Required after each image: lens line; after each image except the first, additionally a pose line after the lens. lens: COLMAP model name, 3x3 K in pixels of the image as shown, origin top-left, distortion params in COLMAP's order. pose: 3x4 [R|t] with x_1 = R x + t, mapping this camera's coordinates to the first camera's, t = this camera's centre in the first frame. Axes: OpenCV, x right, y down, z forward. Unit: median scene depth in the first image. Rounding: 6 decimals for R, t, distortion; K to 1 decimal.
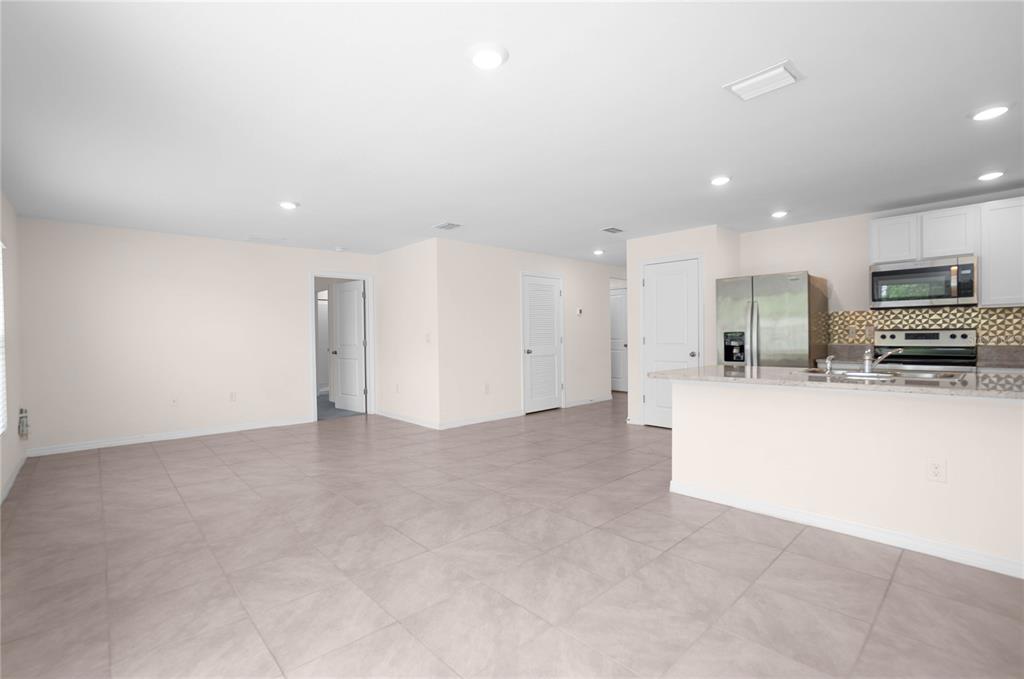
lens RADIAL K [[465.2, 0, 502.1], [0, 465.2, 340.7], [0, 0, 1]] dist [-0.048870, 0.013925]
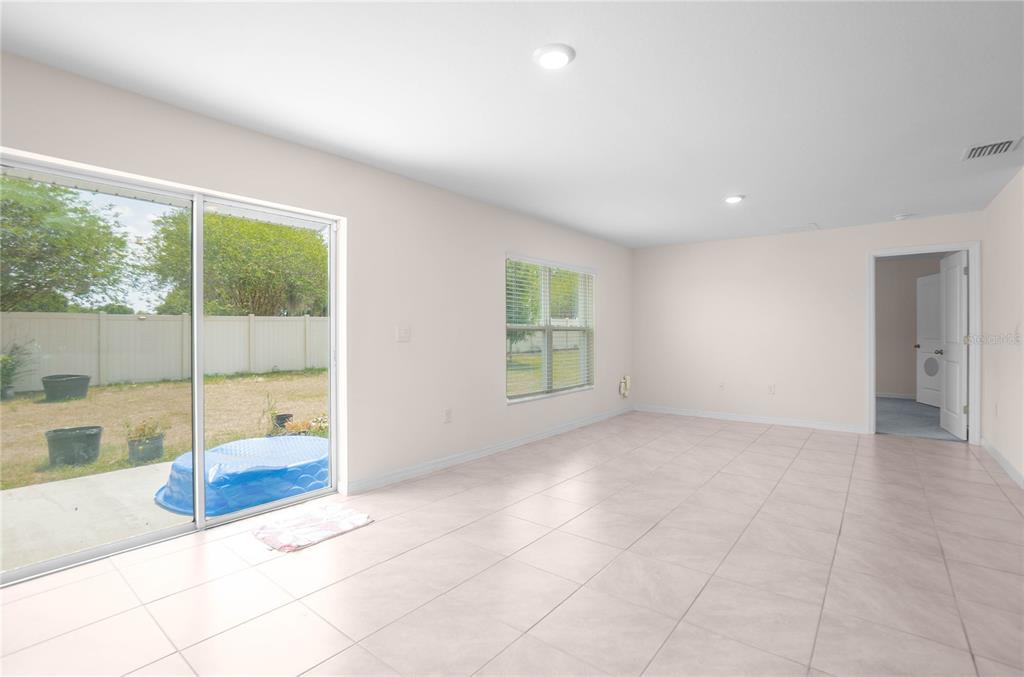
lens RADIAL K [[465.2, 0, 500.3], [0, 465.2, 337.8], [0, 0, 1]] dist [-0.048870, 0.013925]
pose [[0.140361, 0.015021, -0.989986, 0.587948], [-0.005005, 0.999883, 0.014462, -0.009400], [0.990088, 0.002925, 0.140420, 0.452482]]
